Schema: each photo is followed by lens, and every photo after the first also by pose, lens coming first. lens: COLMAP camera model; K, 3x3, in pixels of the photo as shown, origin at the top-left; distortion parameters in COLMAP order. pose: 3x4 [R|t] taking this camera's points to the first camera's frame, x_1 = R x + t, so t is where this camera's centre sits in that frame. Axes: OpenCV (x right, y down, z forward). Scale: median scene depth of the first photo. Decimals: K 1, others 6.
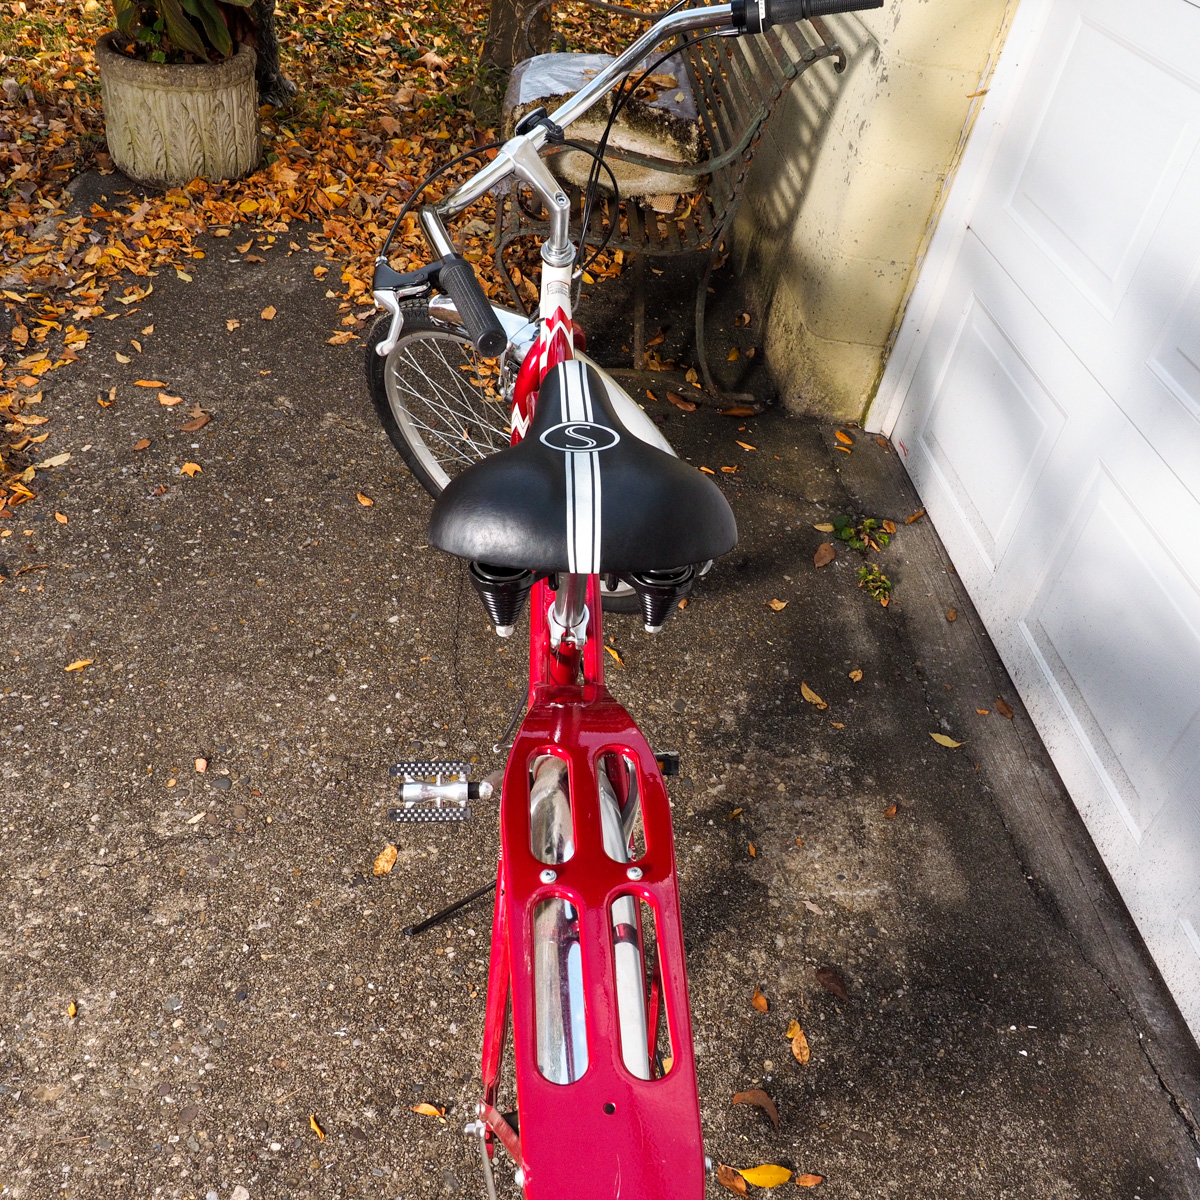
lens RADIAL K [[1121.1, 0, 602.7], [0, 1121.1, 580.6], [0, 0, 1]] dist [-0.019538, 0.000000]
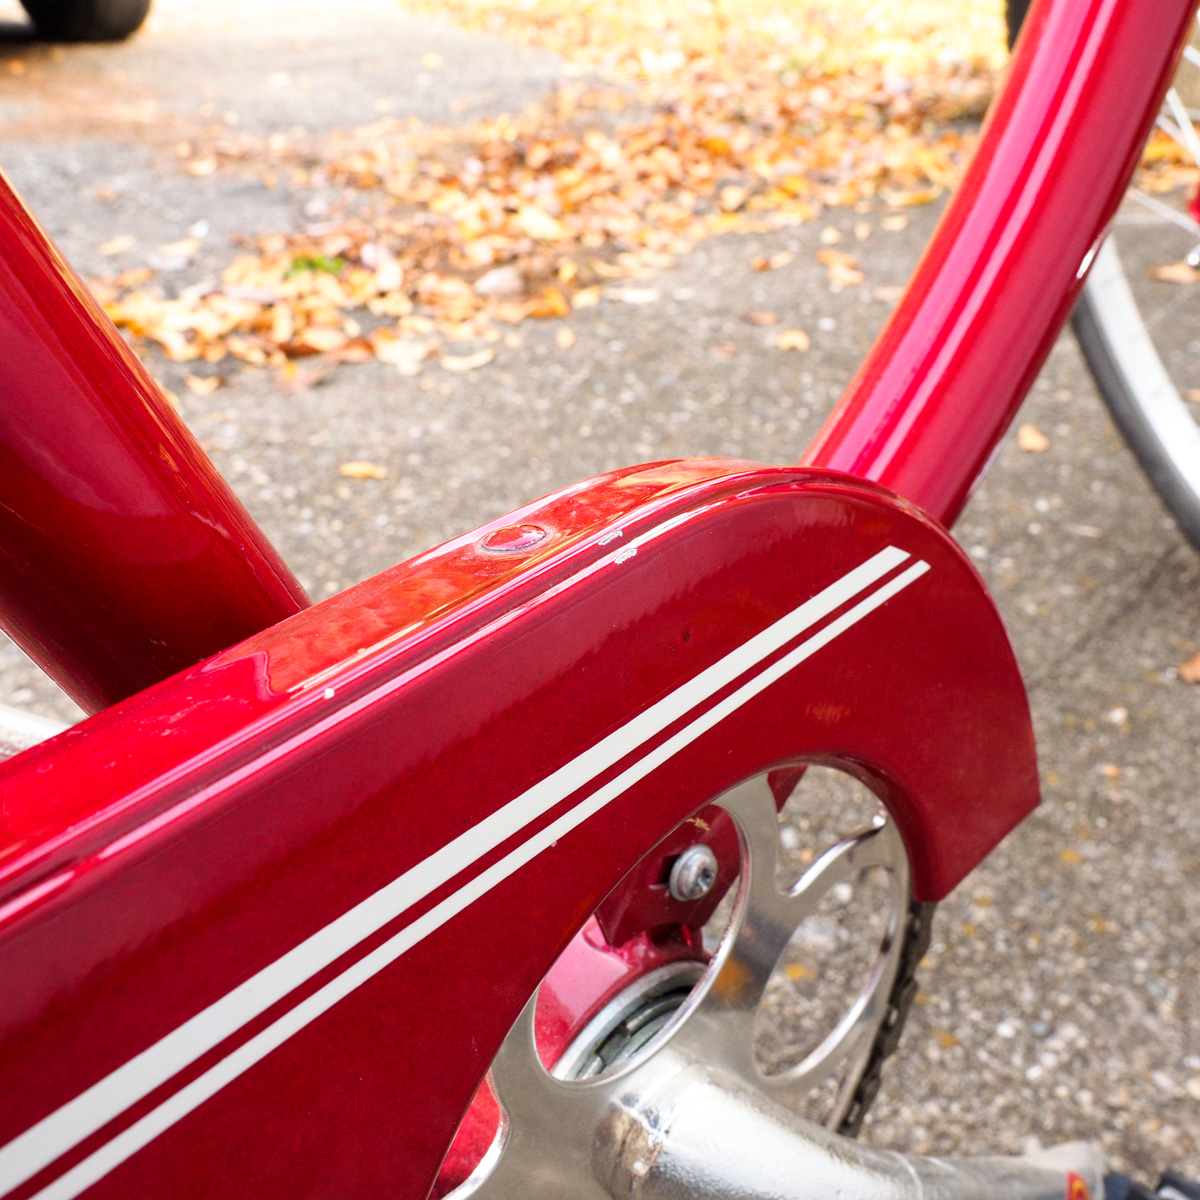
lens RADIAL K [[1121.1, 0, 600.3], [0, 1121.1, 612.9], [0, 0, 1]] dist [-0.019538, 0.000000]
pose [[0.635994, 0.297351, -0.712105, 0.033905], [-0.421264, 0.906935, 0.002466, 0.073860], [0.646566, 0.298416, 0.702069, 0.578892]]
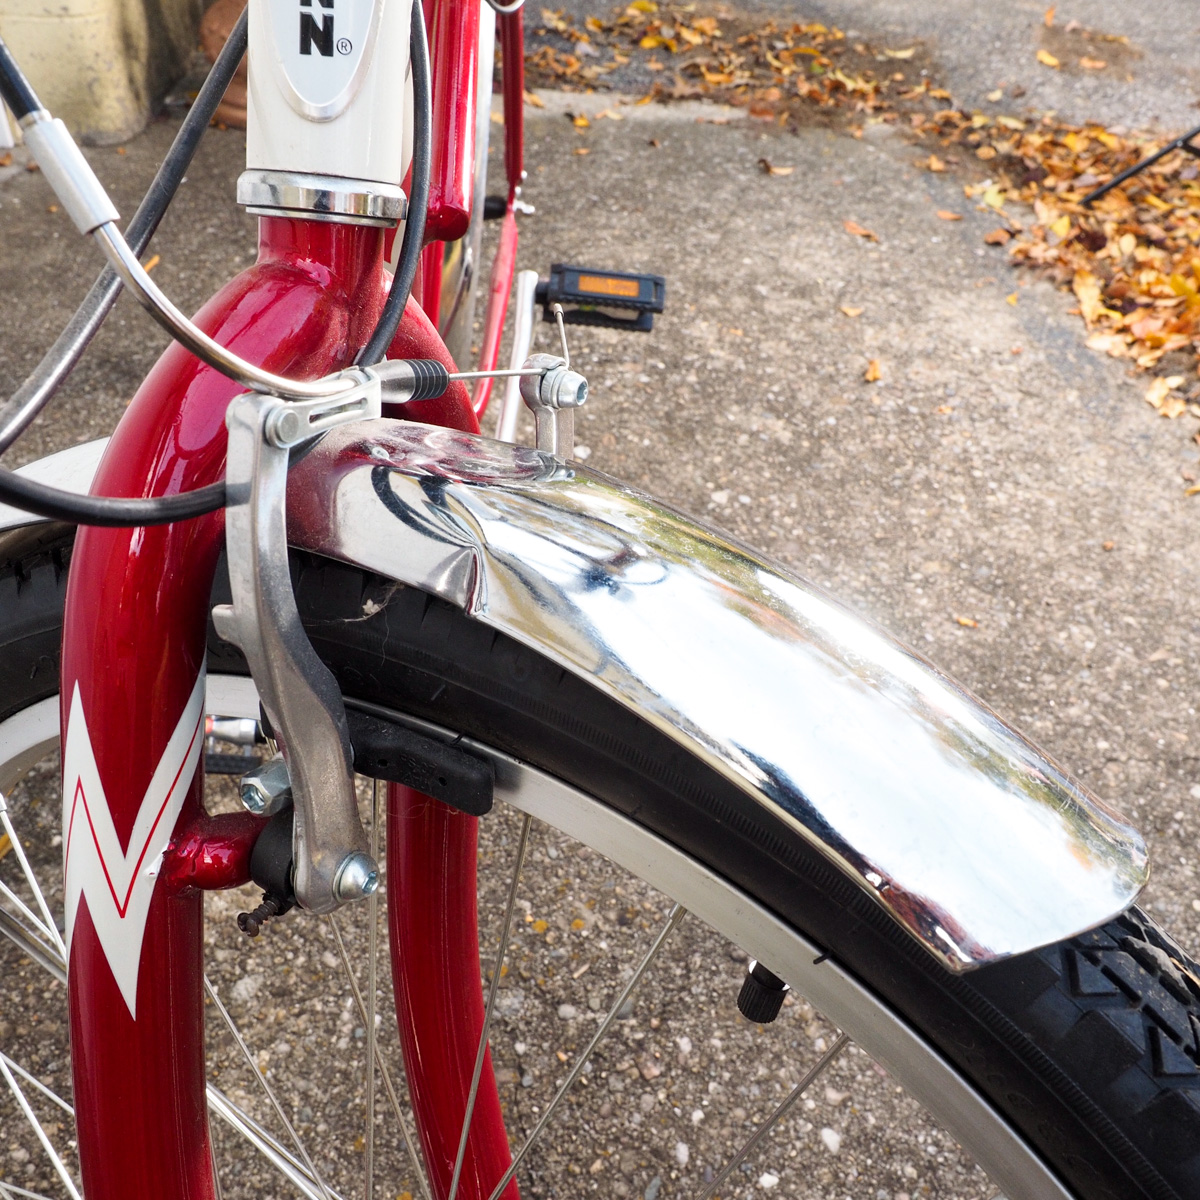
lens RADIAL K [[1121.1, 0, 588.3], [0, 1121.1, 608.1], [0, 0, 1]] dist [-0.019538, 0.000000]
pose [[-0.980685, -0.168629, -0.099104, -0.062827], [-0.124734, 0.148898, 0.980954, -0.277561], [-0.150661, 0.974368, -0.167055, 0.744662]]
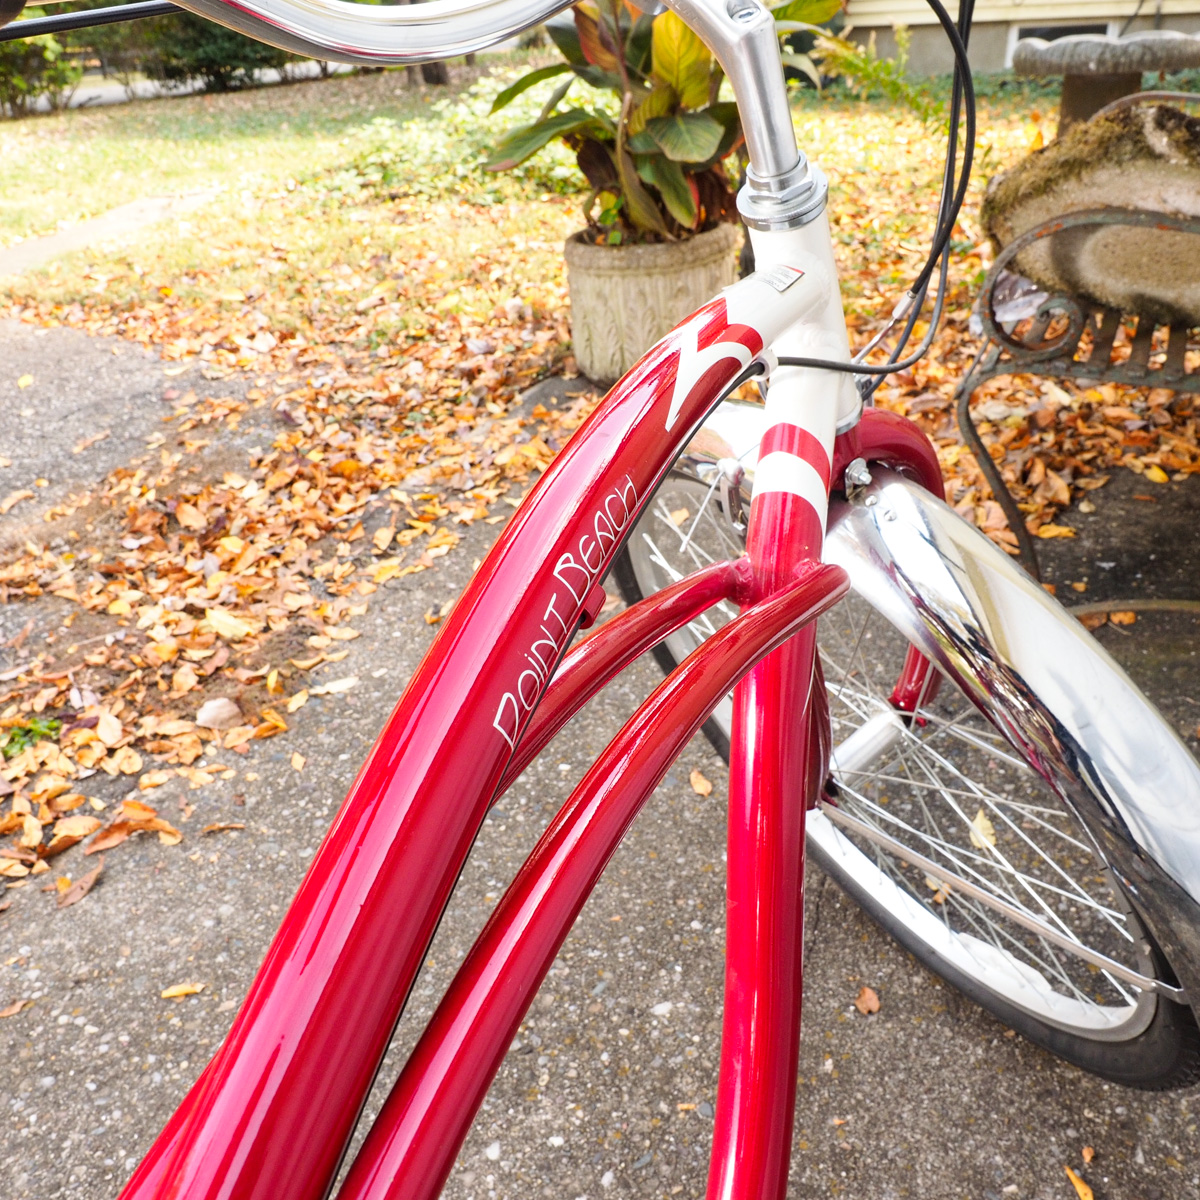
lens RADIAL K [[1121.1, 0, 596.3], [0, 1121.1, 589.4], [0, 0, 1]] dist [-0.019538, 0.000000]
pose [[0.859205, 0.025832, -0.510979, 0.056488], [-0.137683, 0.973556, -0.182295, -0.056501], [0.492757, 0.226982, 0.840041, 0.430112]]
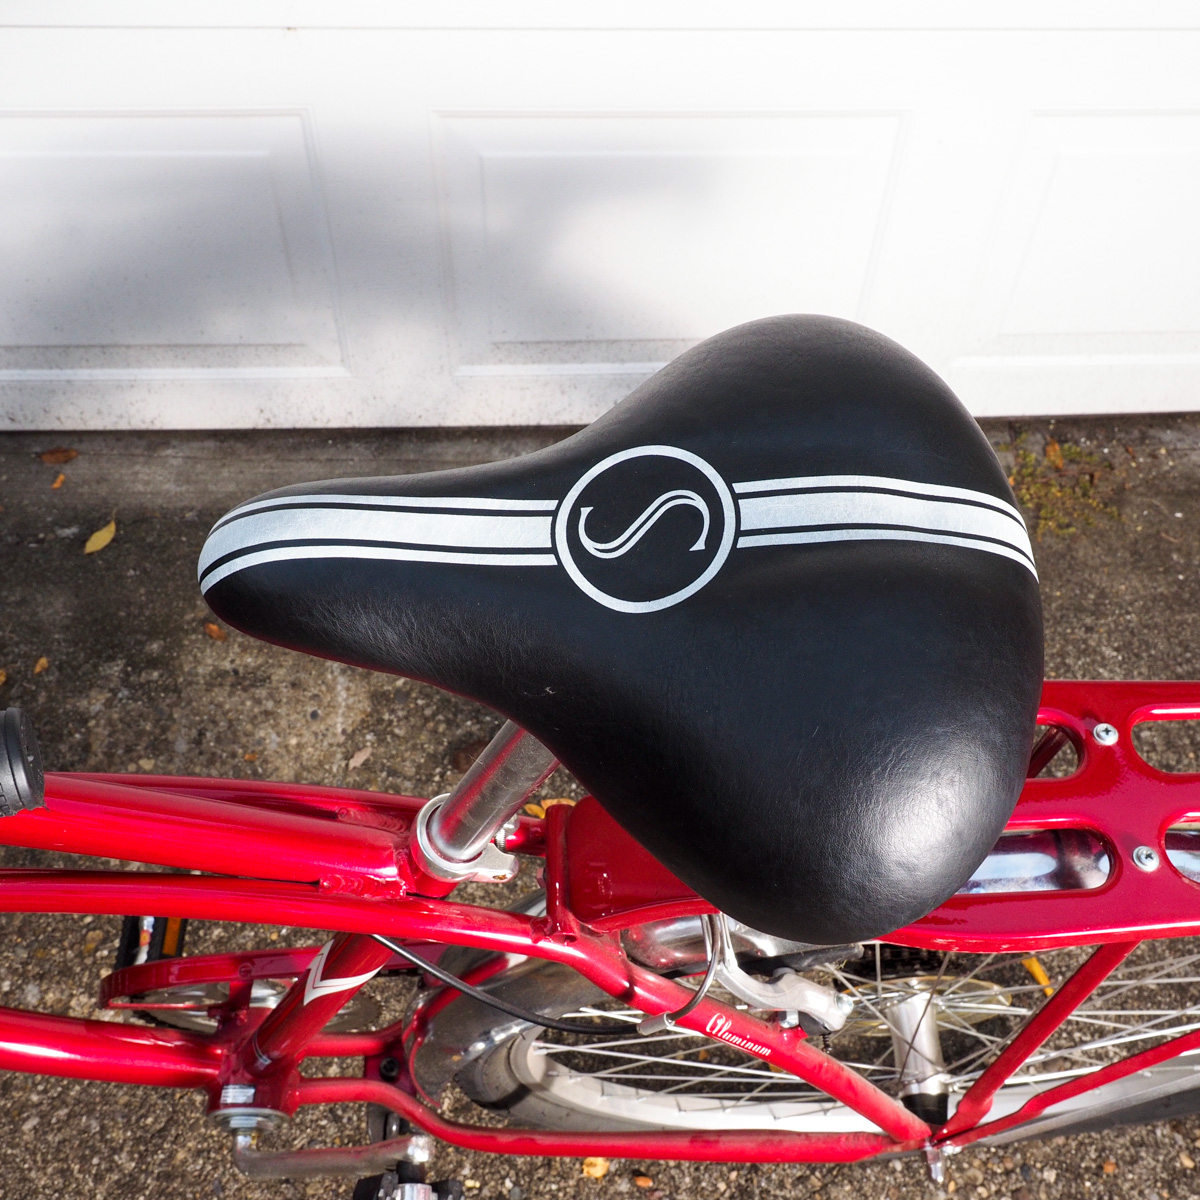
lens RADIAL K [[1265.2, 0, 597.7], [0, 1265.2, 573.3], [0, 0, 1]] dist [-0.002504, 0.000000]
pose [[0.033925, -0.850267, 0.525258, -0.105473], [0.604090, 0.436134, 0.666980, -0.166259], [-0.796194, 0.294676, 0.528433, 0.294270]]
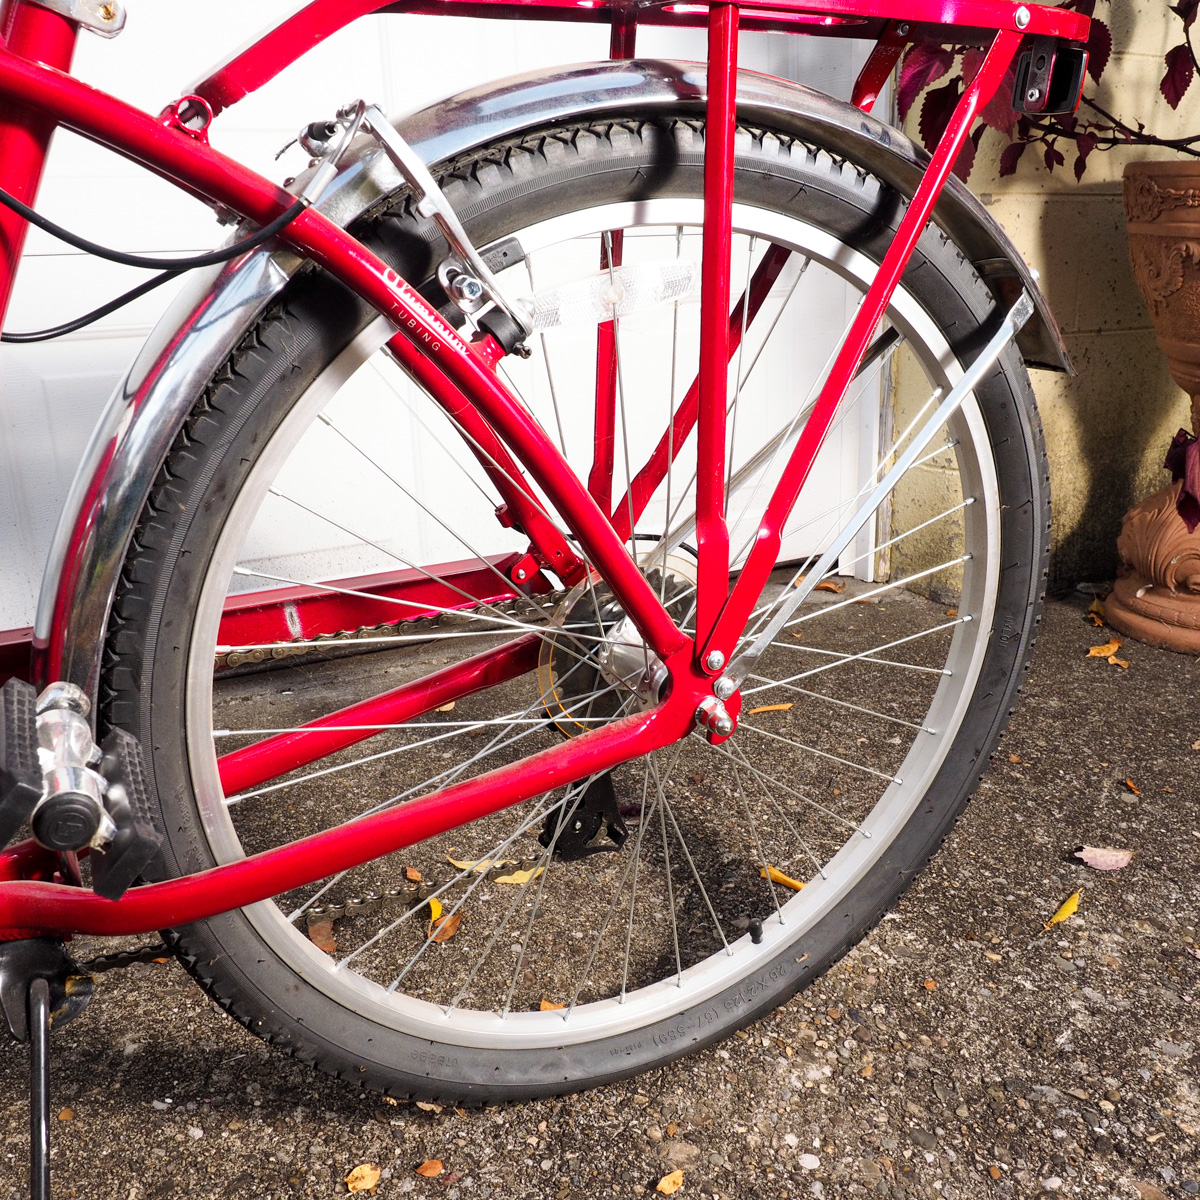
lens RADIAL K [[1121.1, 0, 602.1], [0, 1121.1, 588.2], [0, 0, 1]] dist [-0.019538, 0.000000]
pose [[-0.388281, -0.387320, 0.836194, -0.274975], [0.556128, 0.625050, 0.547754, 0.029452], [-0.734820, 0.677713, -0.027296, 0.474982]]
